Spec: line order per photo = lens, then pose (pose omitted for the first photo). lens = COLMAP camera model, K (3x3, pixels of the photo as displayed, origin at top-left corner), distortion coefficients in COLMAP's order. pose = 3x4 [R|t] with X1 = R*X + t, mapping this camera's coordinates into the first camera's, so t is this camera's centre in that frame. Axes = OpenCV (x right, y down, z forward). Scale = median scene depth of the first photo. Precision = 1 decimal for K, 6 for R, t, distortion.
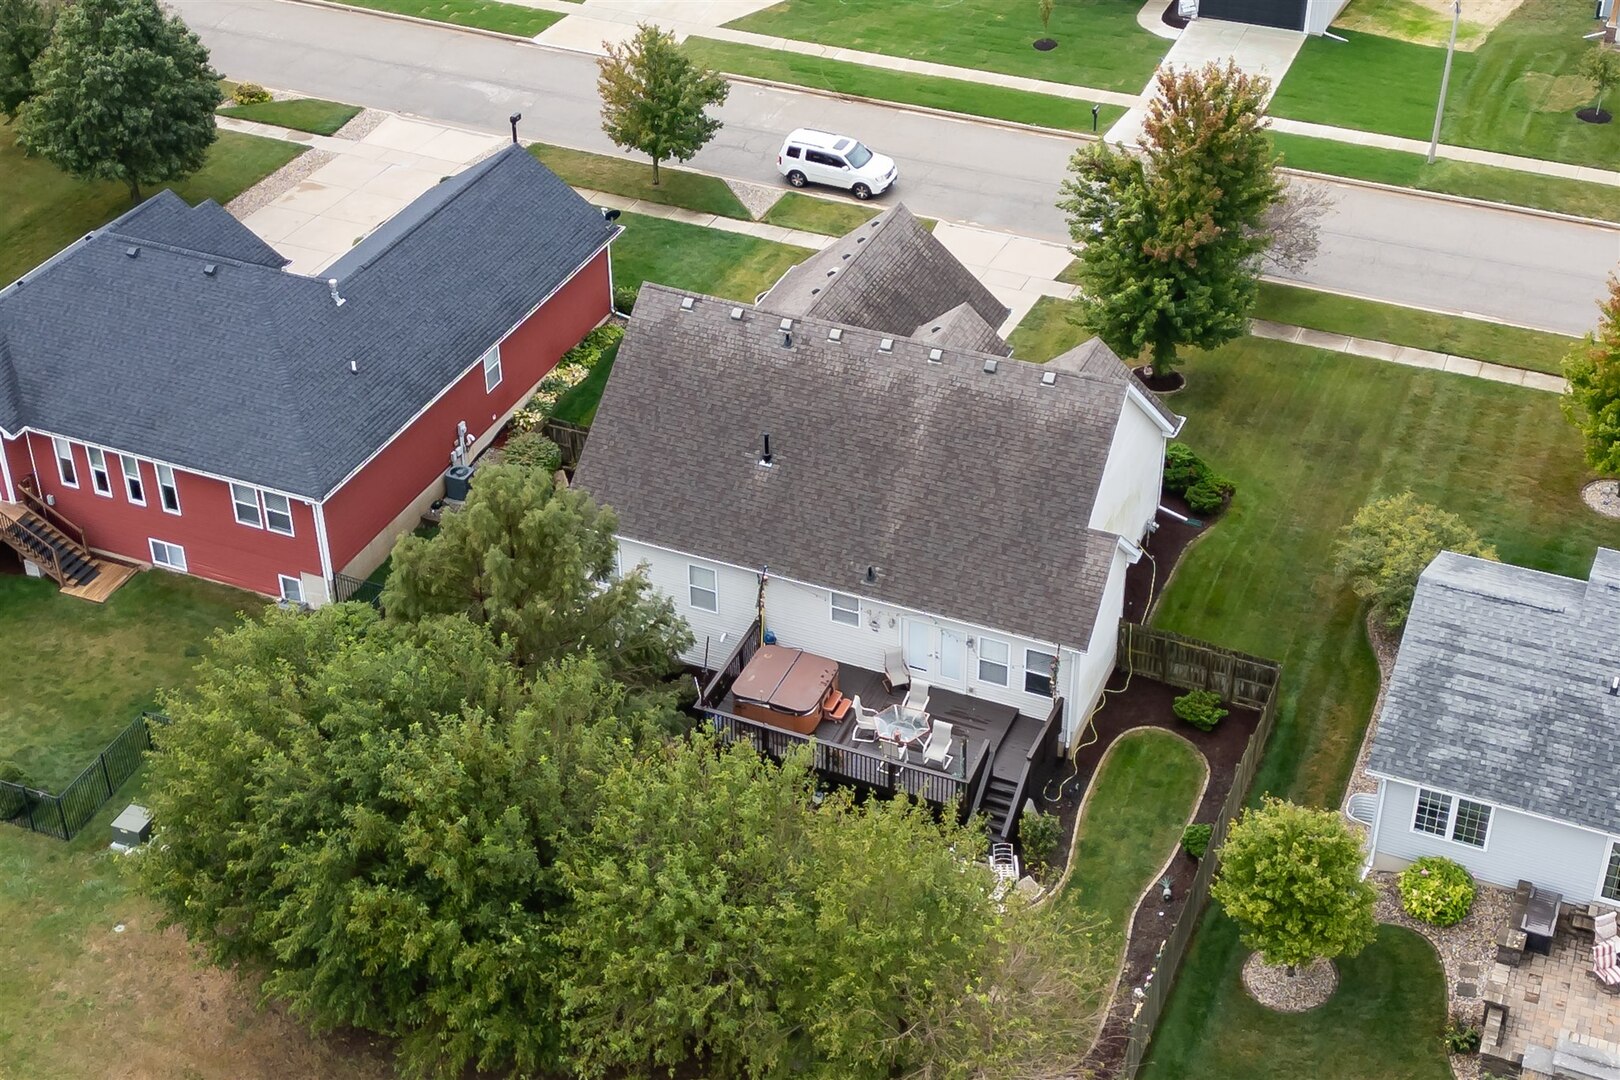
lens RADIAL K [[2194.9, 0, 802.7], [0, 2194.9, 522.8], [0, 0, 1]] dist [0.078410, 0.000000]
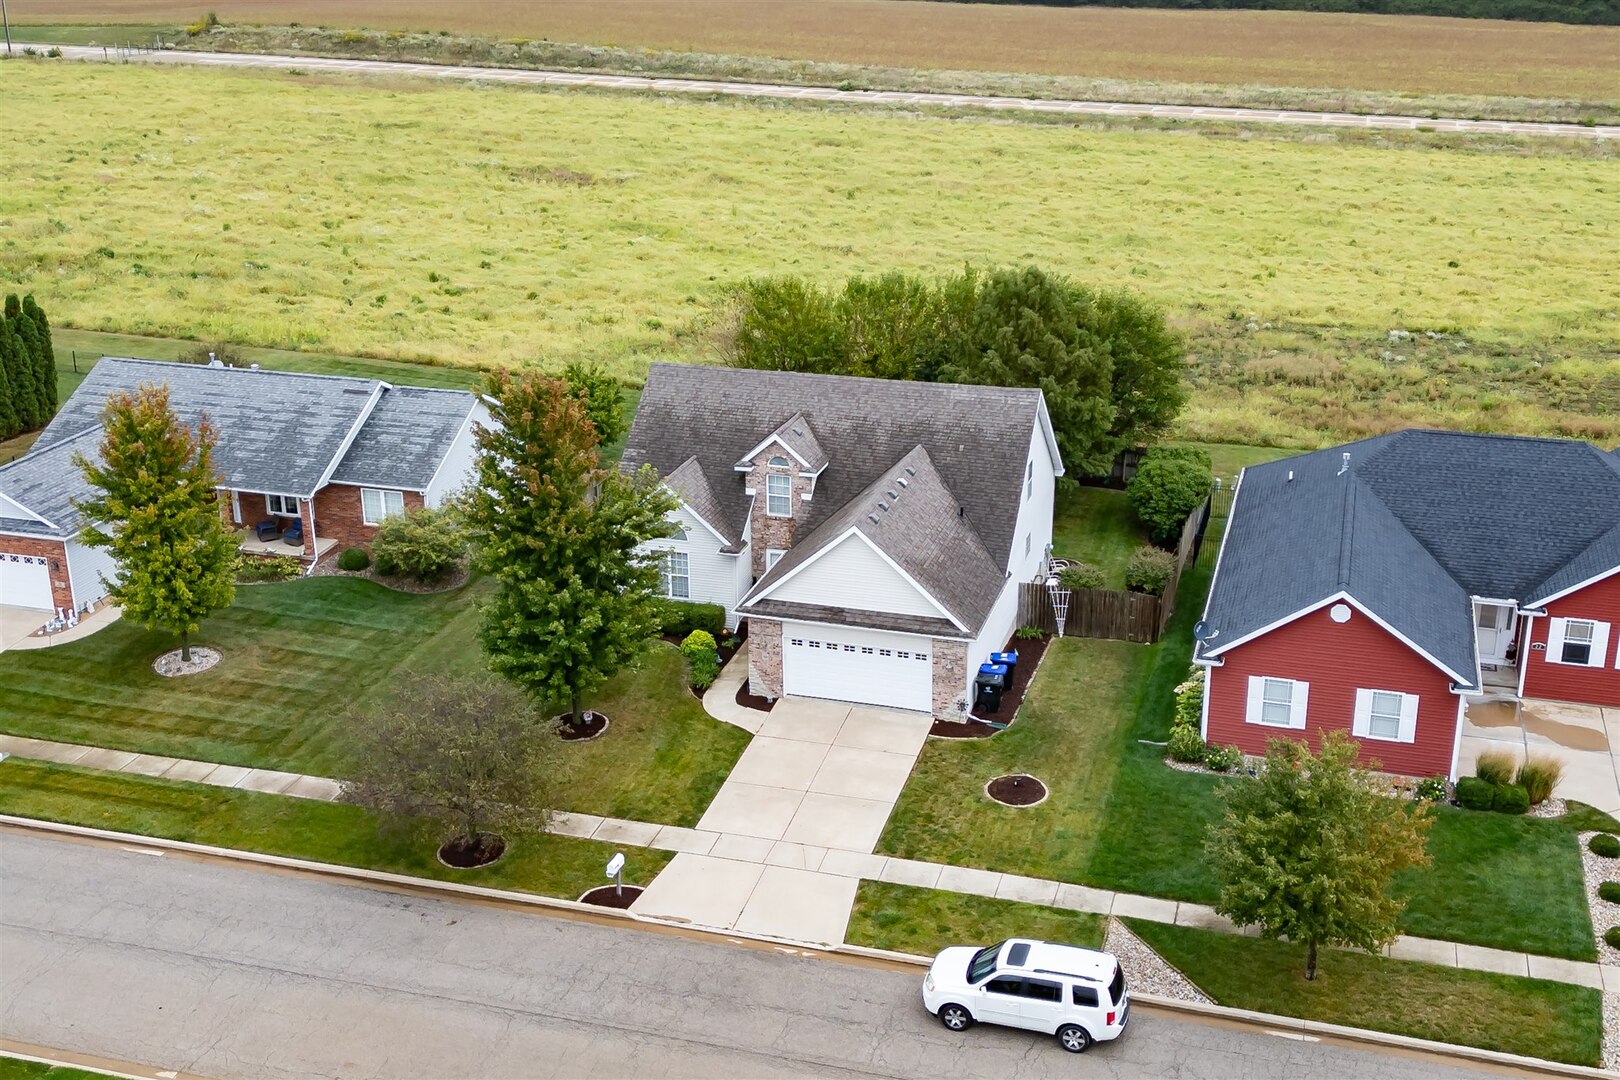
lens RADIAL K [[1821.8, 0, 807.5], [0, 1821.8, 536.4], [0, 0, 1]] dist [0.071011, 0.000000]
pose [[-0.992991, 0.057634, -0.103187, 0.168873], [-0.052103, 0.570178, 0.819867, -0.909636], [0.106087, 0.819497, -0.563179, 1.670434]]
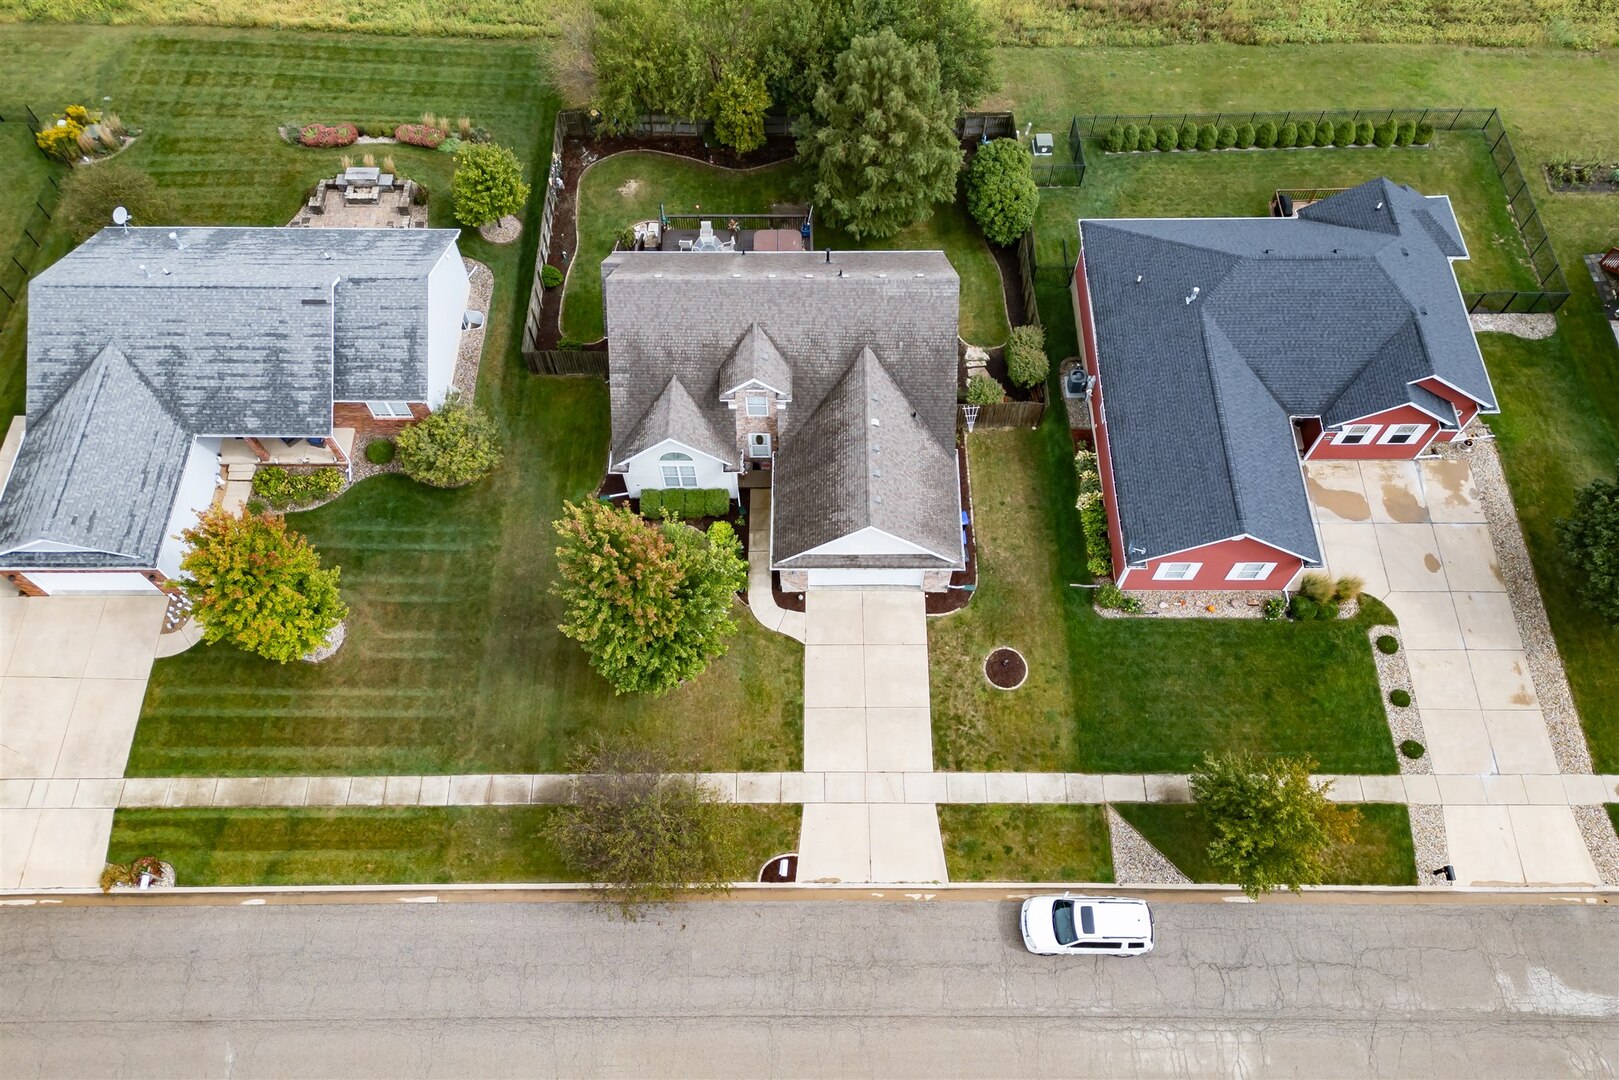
lens RADIAL K [[1140.5, 0, 809.7], [0, 1140.5, 554.3], [0, 0, 1]] dist [0.072436, -0.067239]
pose [[-0.917121, 0.360020, -0.171099, 0.214949], [-0.215105, -0.085626, 0.972830, -0.855260], [0.335588, 0.929007, 0.155971, 1.050214]]
